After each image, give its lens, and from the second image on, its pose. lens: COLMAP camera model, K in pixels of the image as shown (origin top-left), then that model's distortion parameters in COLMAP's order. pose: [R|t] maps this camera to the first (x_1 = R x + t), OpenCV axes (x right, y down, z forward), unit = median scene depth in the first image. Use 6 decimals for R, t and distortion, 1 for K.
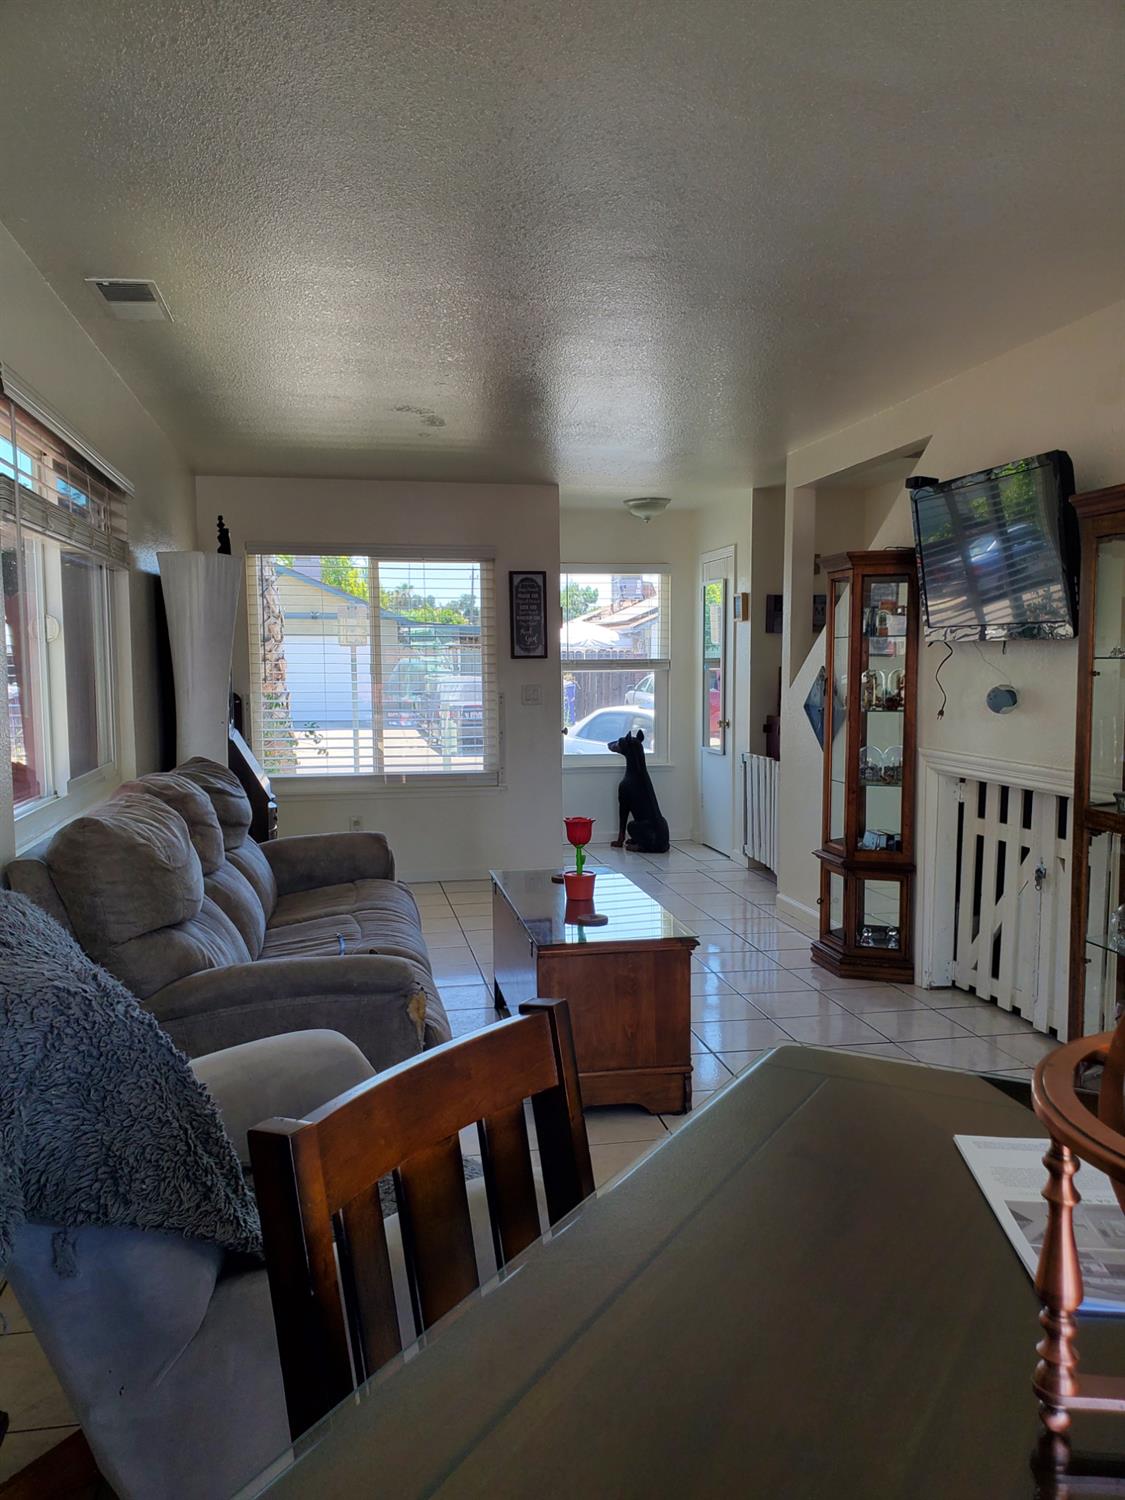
lens RADIAL K [[1147.9, 0, 558.0], [0, 1147.9, 808.1], [0, 0, 1]] dist [0.033914, -0.033007]
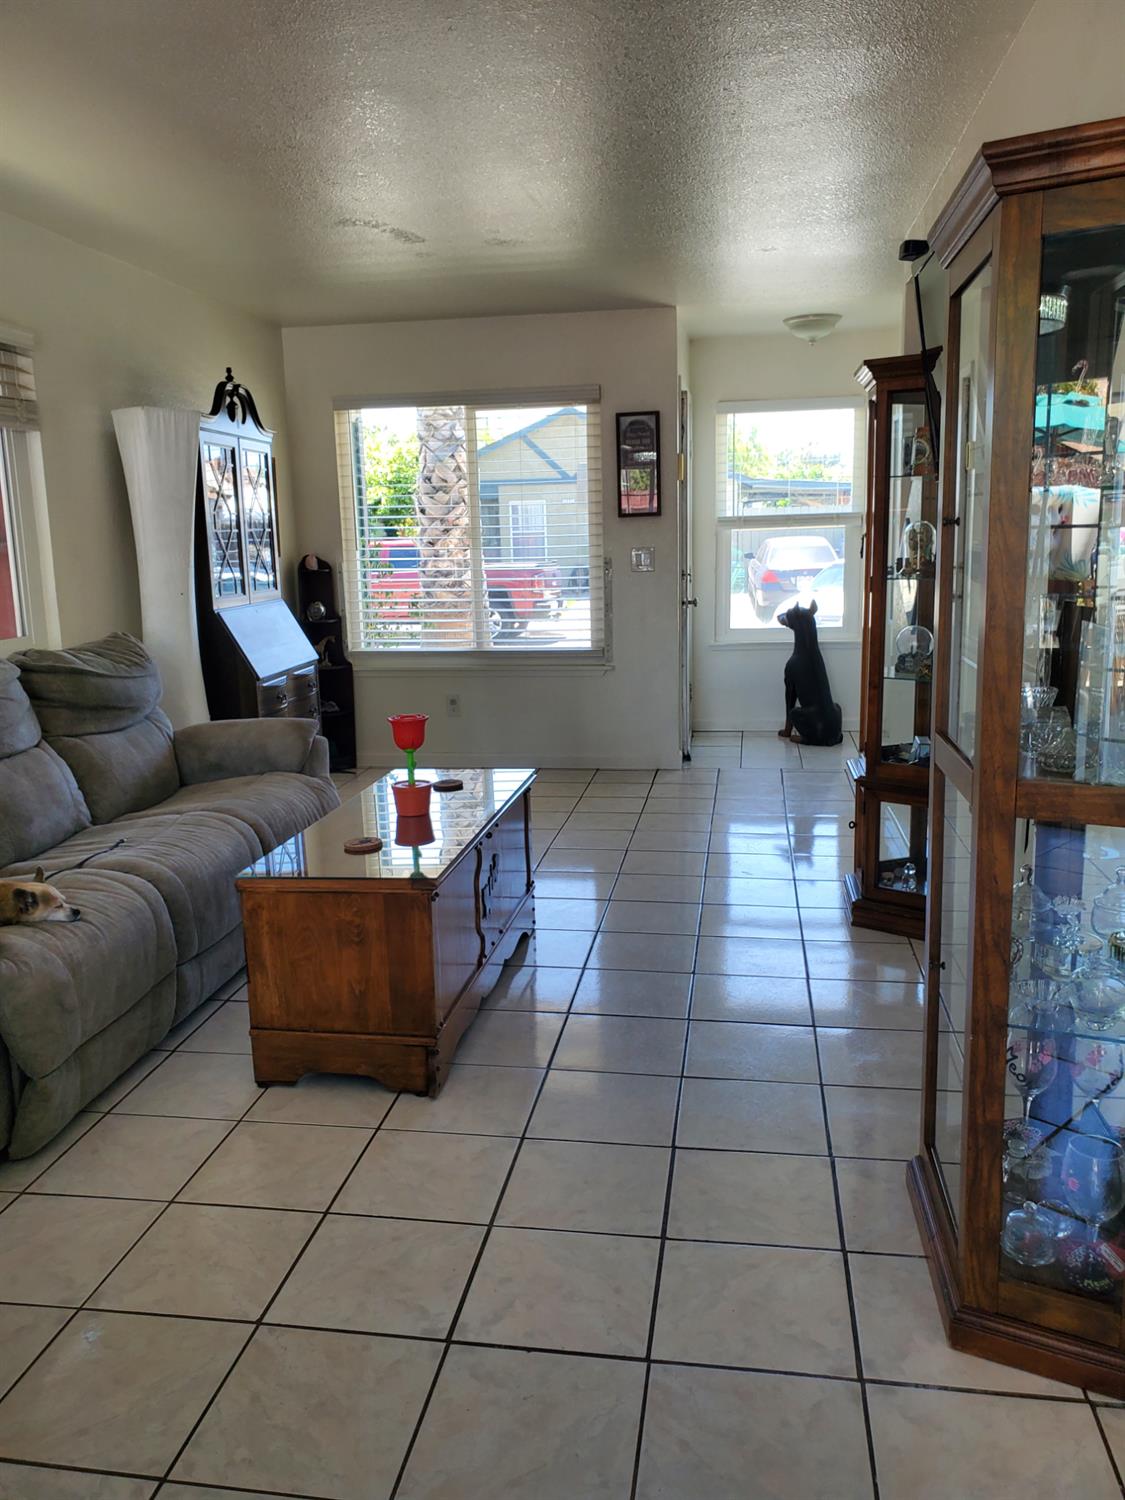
lens RADIAL K [[1147.9, 0, 558.0], [0, 1147.9, 808.1], [0, 0, 1]] dist [0.033914, -0.033007]
pose [[0.939771, 0.056577, -0.337089, 0.226547], [-0.017713, 0.992942, 0.117273, -0.013710], [0.341344, -0.104239, 0.934140, 0.153903]]
